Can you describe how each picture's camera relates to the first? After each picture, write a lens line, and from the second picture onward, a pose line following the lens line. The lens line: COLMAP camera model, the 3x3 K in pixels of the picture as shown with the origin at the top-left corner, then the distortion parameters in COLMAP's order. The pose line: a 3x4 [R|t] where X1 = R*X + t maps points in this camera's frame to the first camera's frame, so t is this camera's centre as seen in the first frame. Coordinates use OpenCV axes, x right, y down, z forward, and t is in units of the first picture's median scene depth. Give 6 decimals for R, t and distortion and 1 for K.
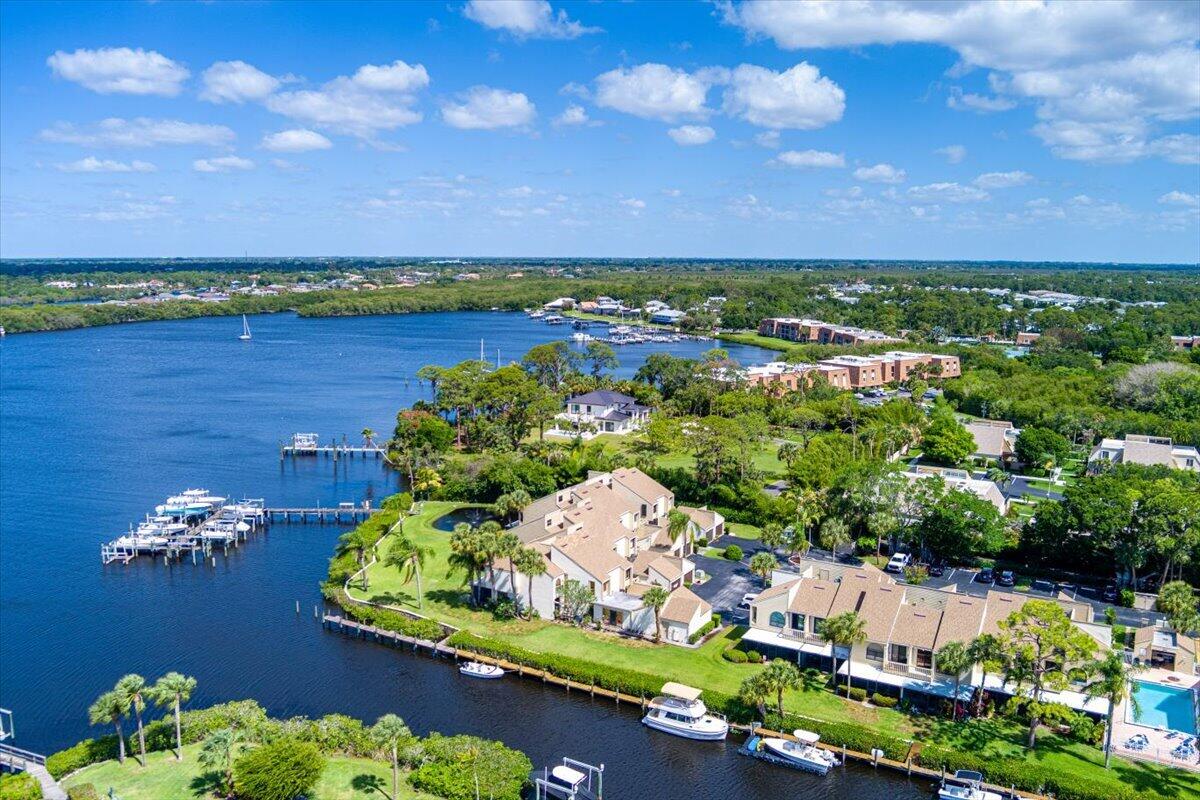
lens RADIAL K [[938.4, 0, 611.8], [0, 938.4, 406.6], [0, 0, 1]] dist [-0.075243, 0.024412]
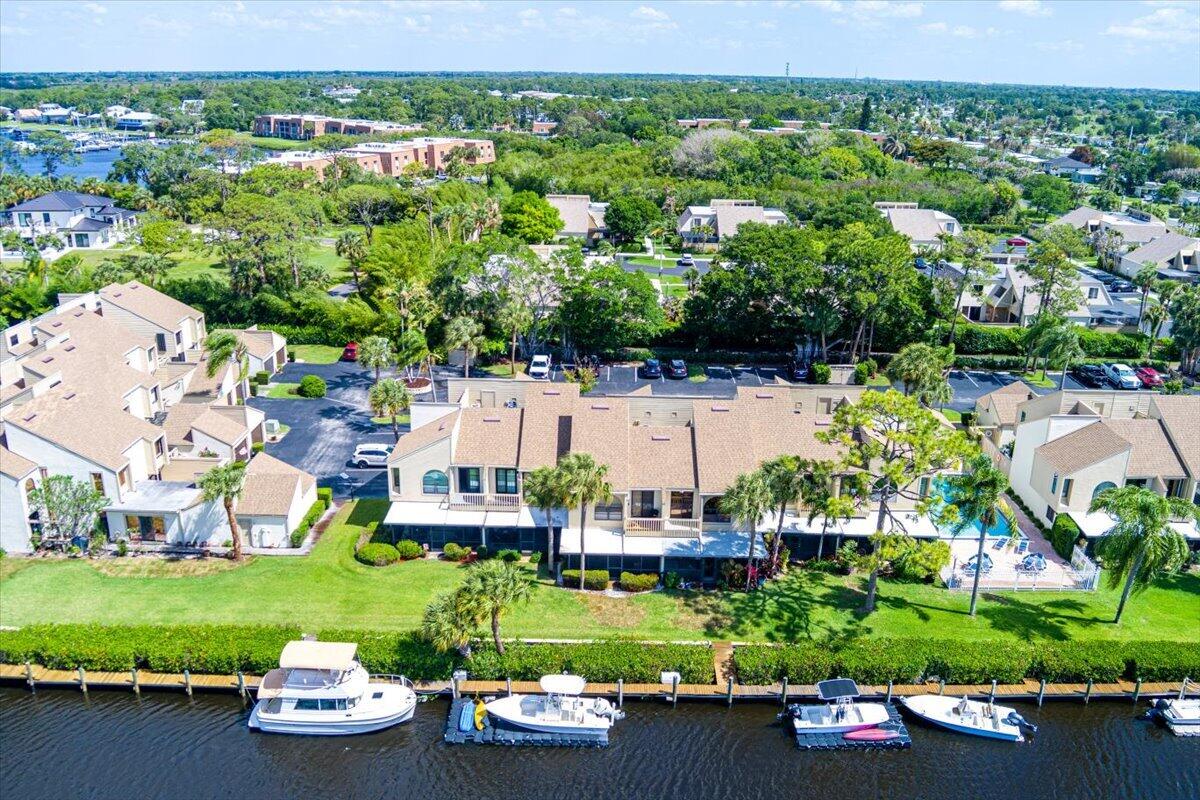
lens RADIAL K [[938.4, 0, 580.0], [0, 938.4, 400.1], [0, 0, 1]] dist [-0.075243, 0.024412]
pose [[0.878274, -0.152483, 0.453192, -0.007378], [0.066436, 0.977511, 0.200145, 0.042026], [-0.473519, -0.145674, 0.868653, 0.307799]]
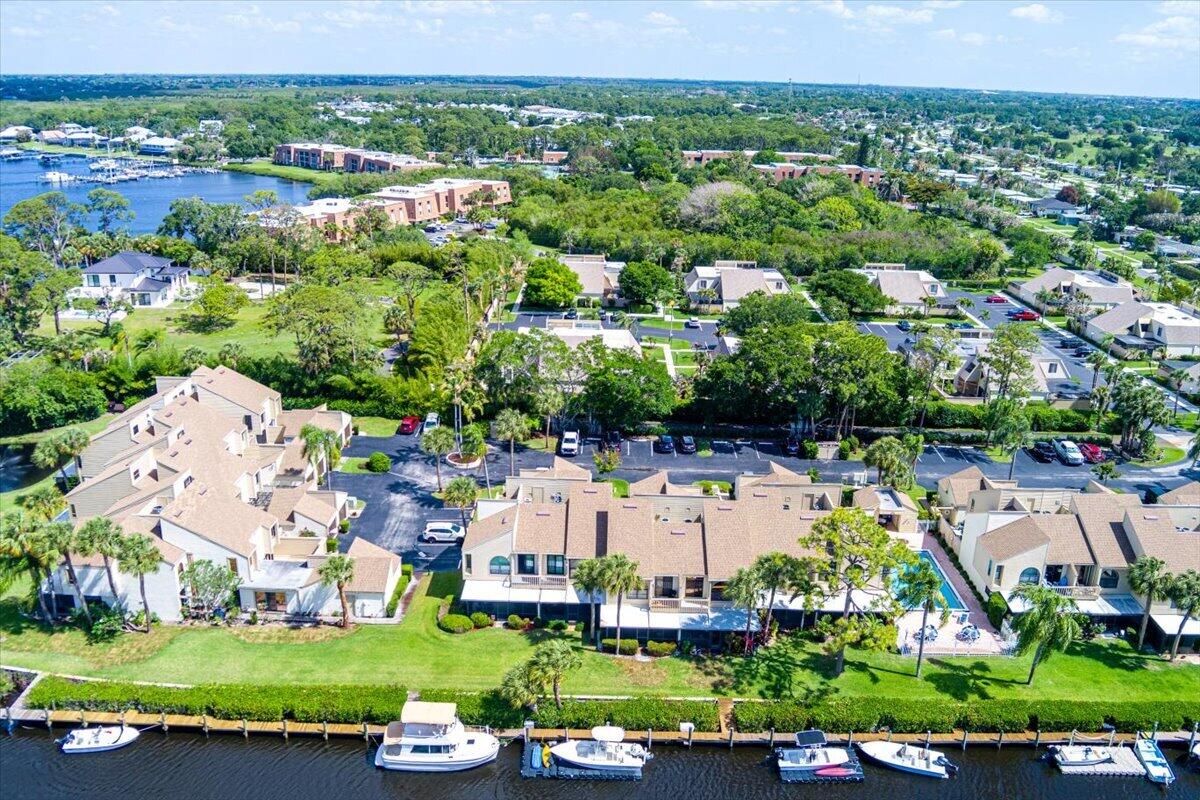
lens RADIAL K [[938.4, 0, 580.2], [0, 938.4, 396.3], [0, 0, 1]] dist [-0.075243, 0.024412]
pose [[0.879892, -0.144433, 0.452692, -0.069974], [0.061999, 0.979437, 0.191986, -0.040530], [-0.471112, -0.140861, 0.870753, 0.221746]]
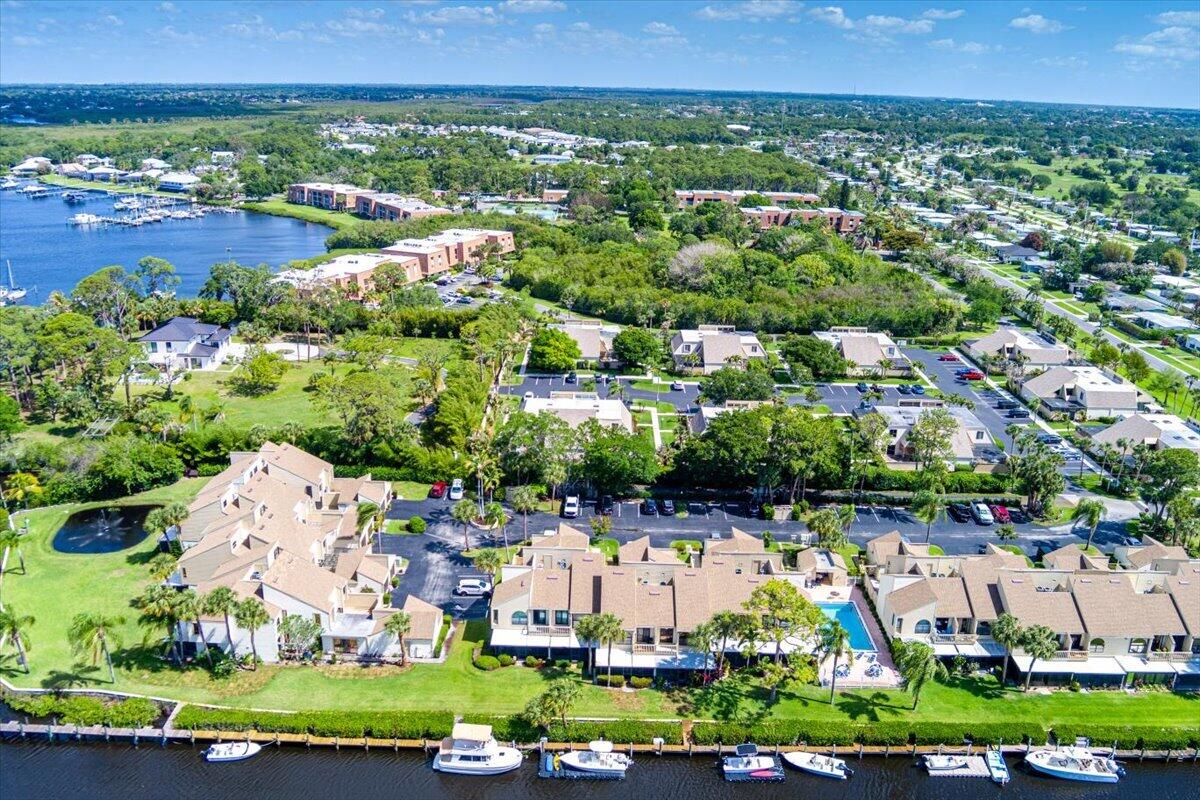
lens RADIAL K [[938.4, 0, 578.6], [0, 938.4, 392.9], [0, 0, 1]] dist [-0.075243, 0.024412]
pose [[0.879506, -0.139318, 0.455037, -0.143640], [0.062695, 0.981775, 0.179410, -0.141297], [-0.471739, -0.129264, 0.872212, 0.074793]]
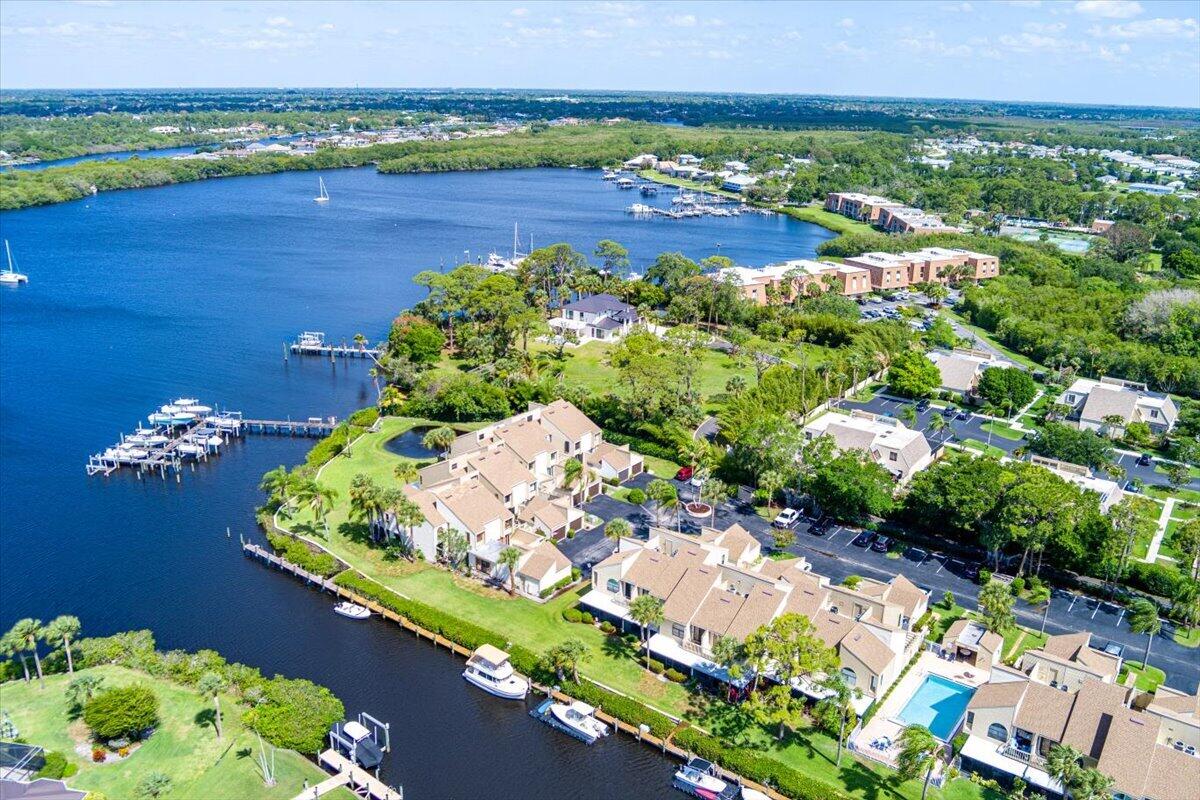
lens RADIAL K [[938.4, 0, 613.5], [0, 938.4, 404.6], [0, 0, 1]] dist [-0.075243, 0.024412]
pose [[0.992870, 0.048325, -0.108967, 0.208072], [-0.029673, 0.985560, 0.166705, -0.119973], [0.115449, -0.162283, 0.979967, -0.033433]]
